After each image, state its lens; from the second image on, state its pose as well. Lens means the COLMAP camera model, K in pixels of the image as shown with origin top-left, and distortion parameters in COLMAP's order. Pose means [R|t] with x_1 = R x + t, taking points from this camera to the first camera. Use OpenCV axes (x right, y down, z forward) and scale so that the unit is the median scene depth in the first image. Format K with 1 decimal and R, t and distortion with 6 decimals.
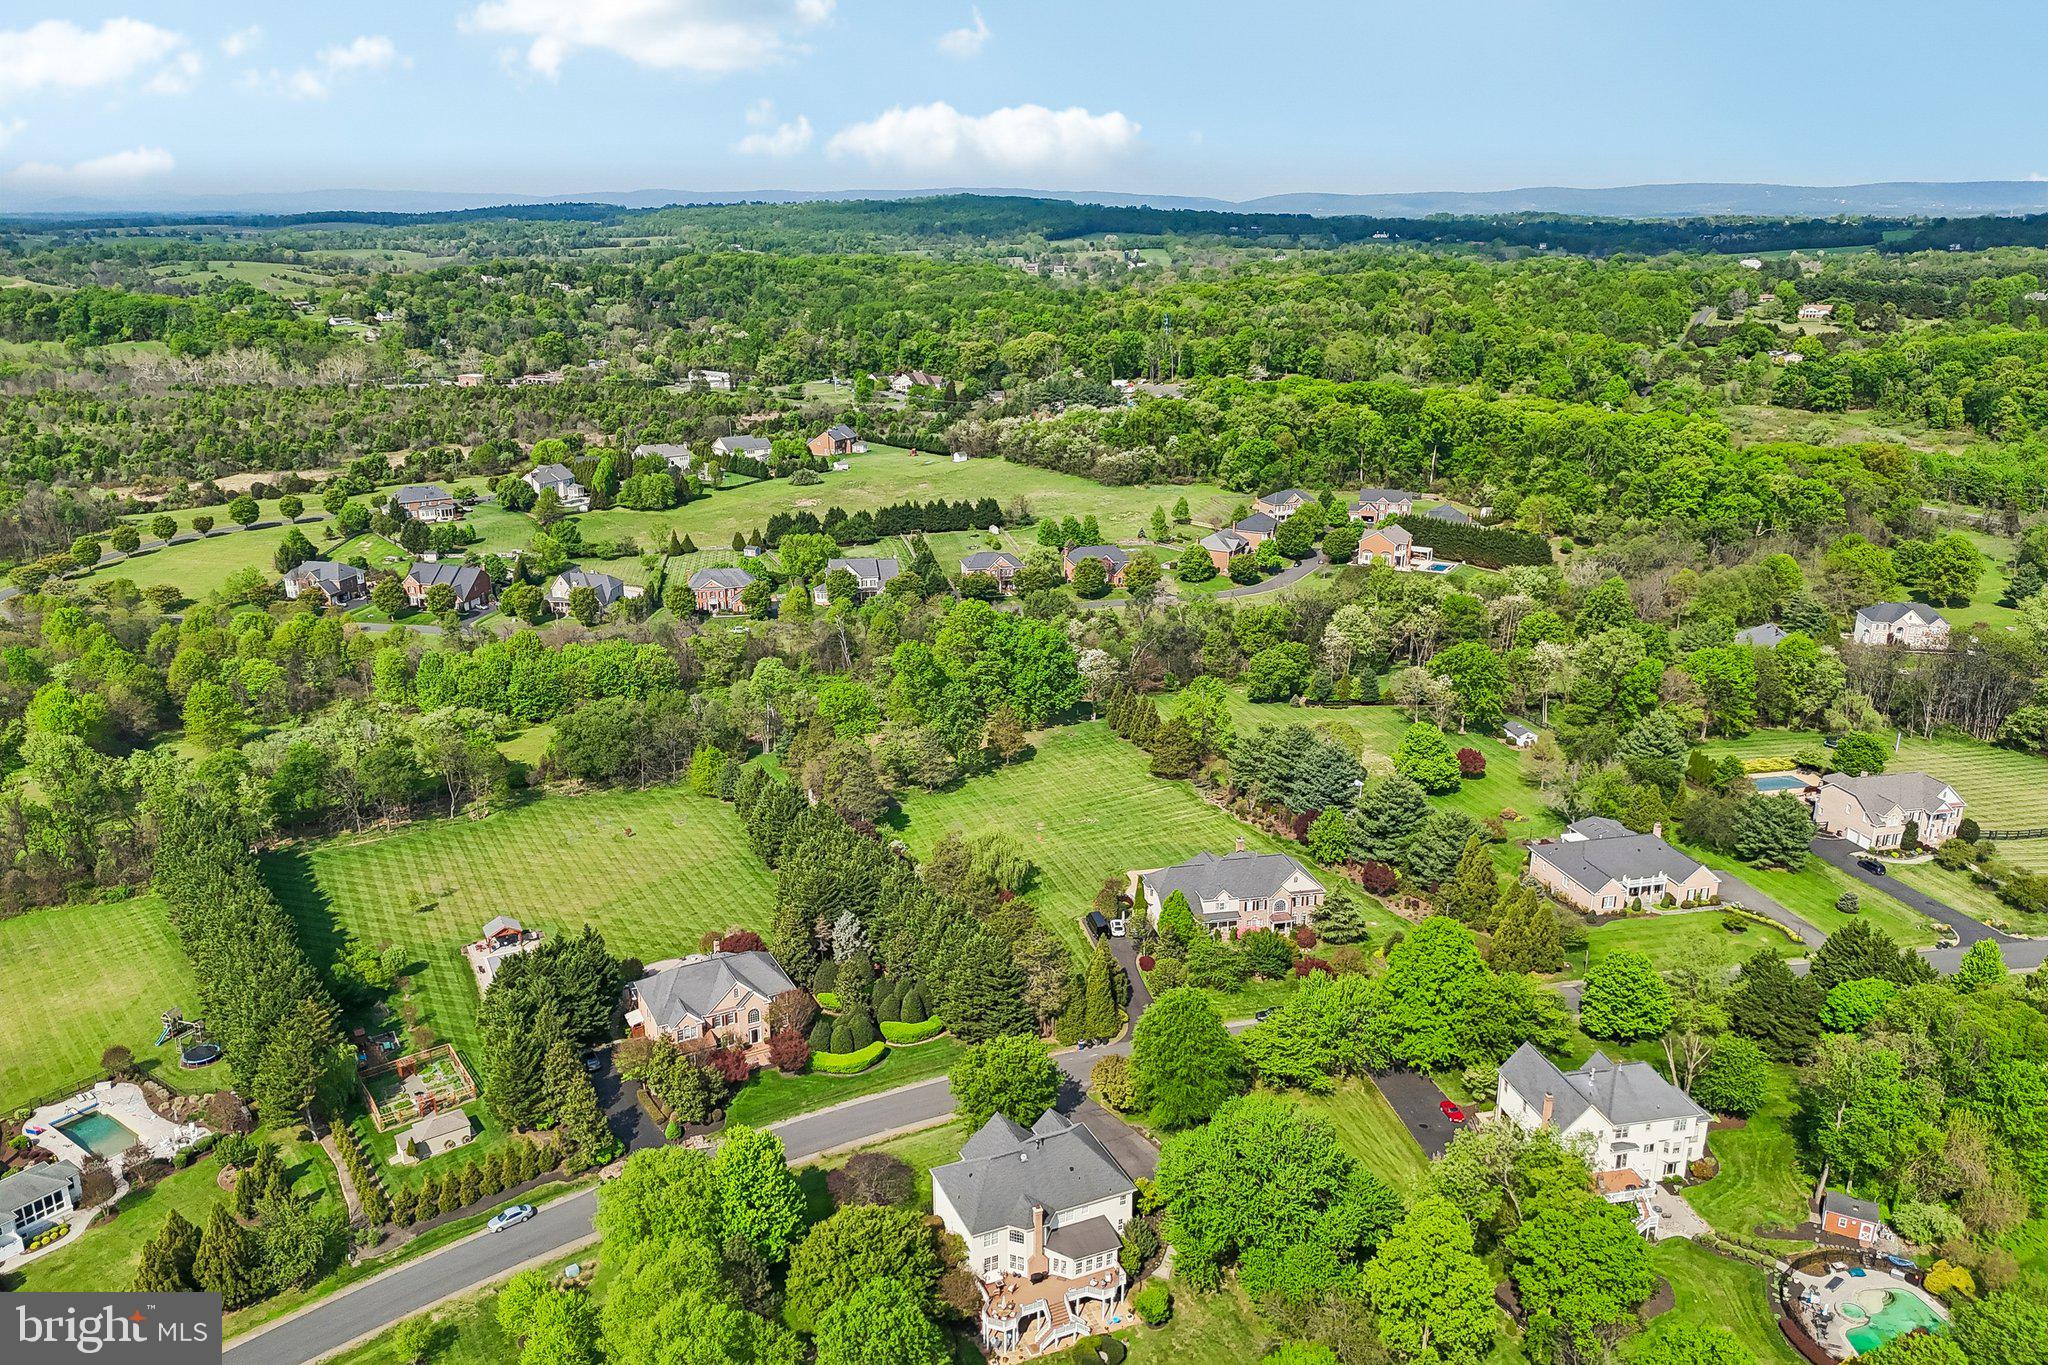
lens RADIAL K [[1508.4, 0, 1028.9], [0, 1508.4, 682.1], [0, 0, 1]] dist [0.075289, -0.075609]
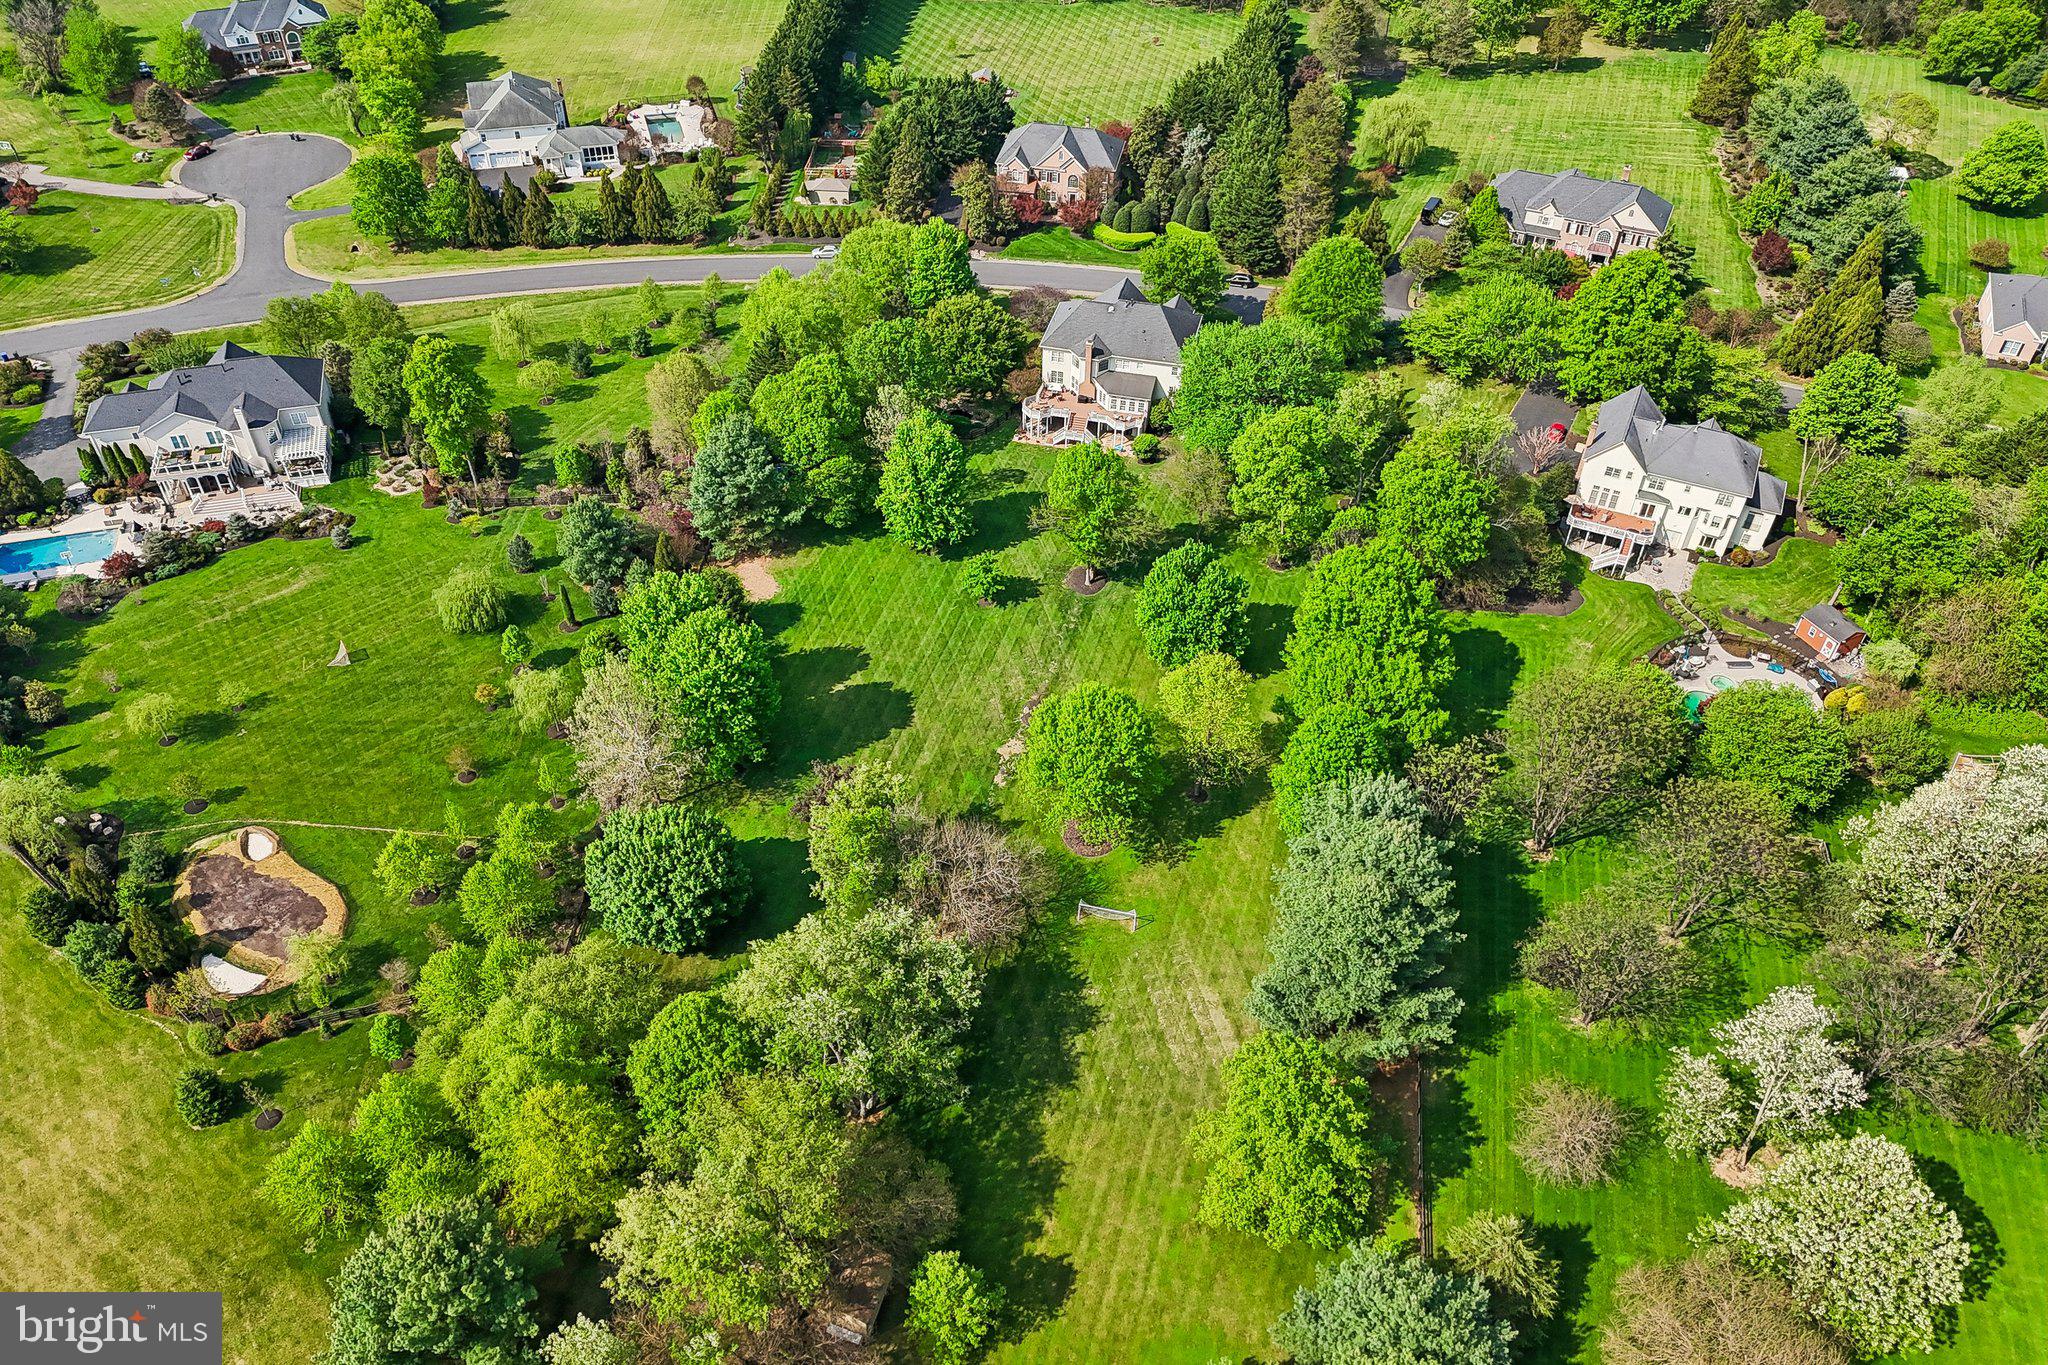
lens RADIAL K [[1508.4, 0, 1023.6], [0, 1508.4, 683.2], [0, 0, 1]] dist [0.075289, -0.075609]
pose [[0.791359, 0.412960, -0.450794, 0.296483], [-0.196119, 0.869883, 0.452593, 0.019622], [0.579041, -0.269754, 0.769379, -0.022638]]
